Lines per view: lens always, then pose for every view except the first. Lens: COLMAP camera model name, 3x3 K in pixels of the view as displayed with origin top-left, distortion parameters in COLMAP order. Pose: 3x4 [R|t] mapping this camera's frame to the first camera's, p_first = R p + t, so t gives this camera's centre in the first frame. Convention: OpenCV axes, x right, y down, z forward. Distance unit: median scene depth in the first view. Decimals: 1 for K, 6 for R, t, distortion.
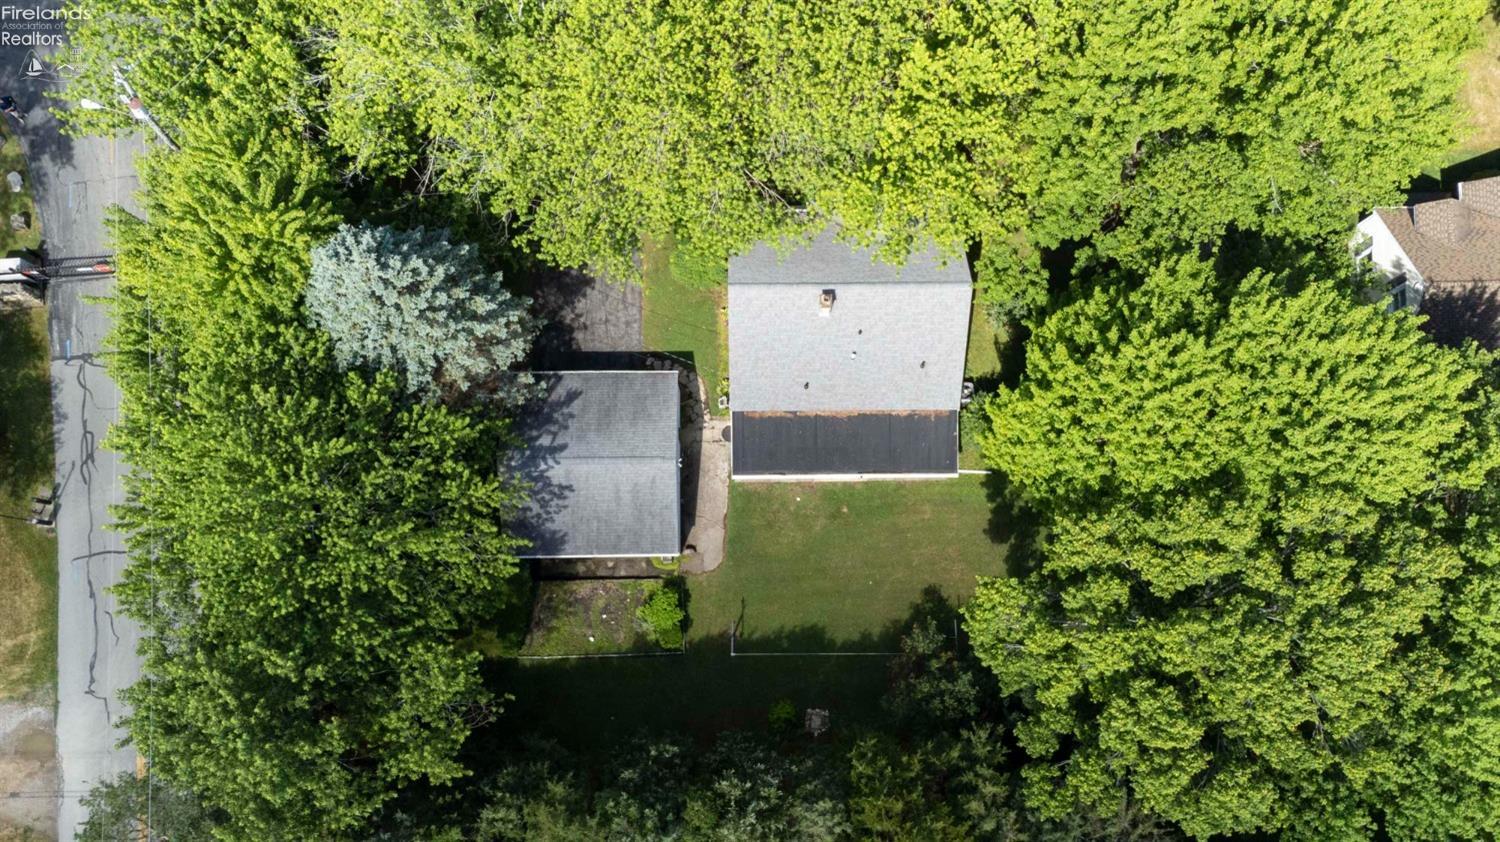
lens RADIAL K [[1093.2, 0, 759.3], [0, 1093.2, 520.1], [0, 0, 1]] dist [0.010294, 0.000994]
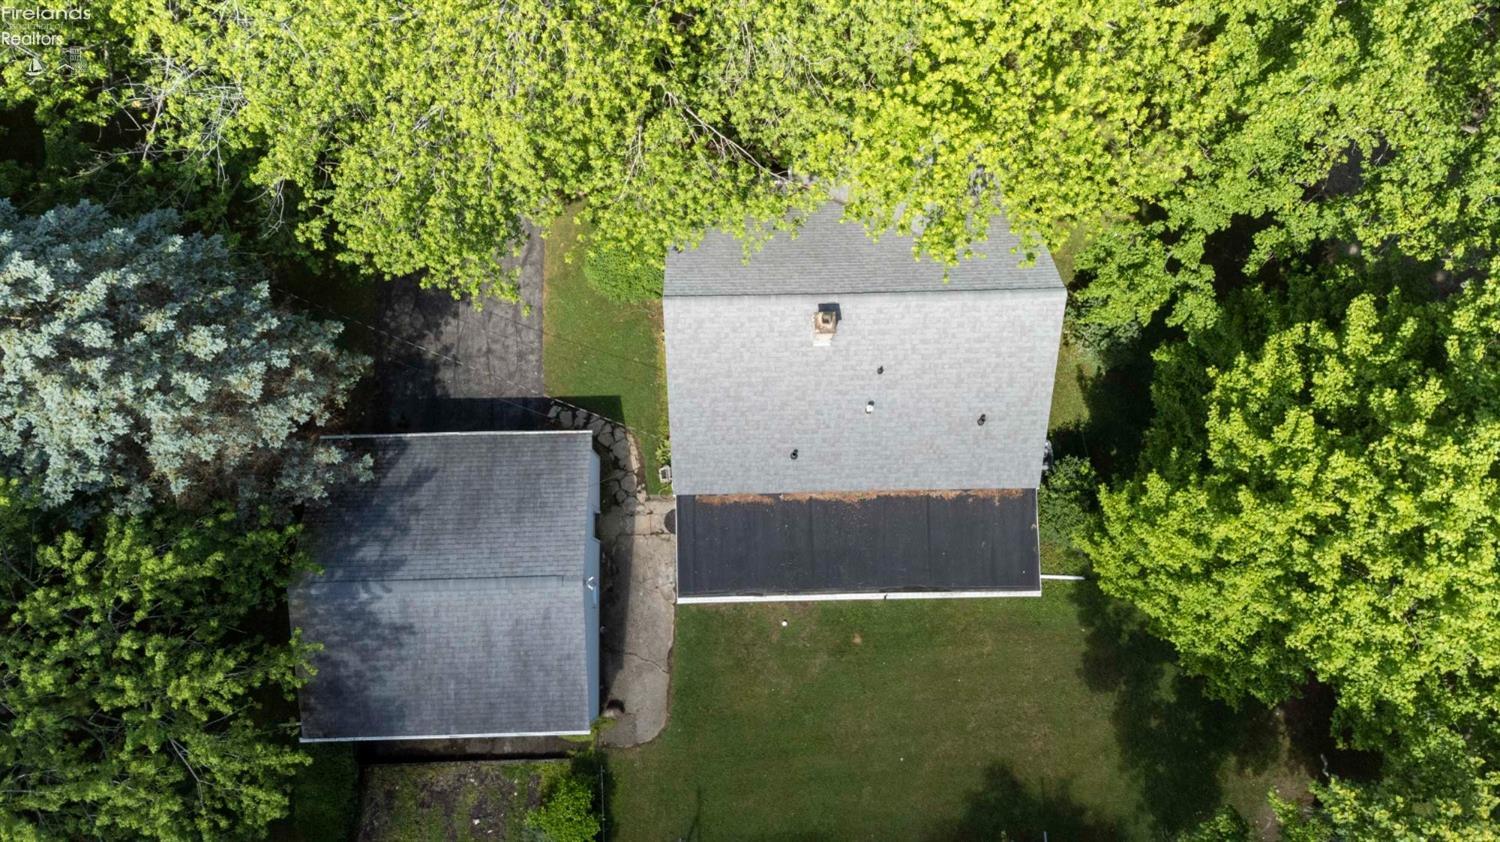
lens RADIAL K [[1094.6, 0, 750.0], [0, 1094.6, 421.0], [0, 0, 1]] dist [0.005912, 0.068094]
pose [[0.999860, -0.014214, 0.008847, 0.013235], [0.014933, 0.996063, -0.087380, -0.091914], [-0.007571, 0.087500, 0.996136, 0.394159]]
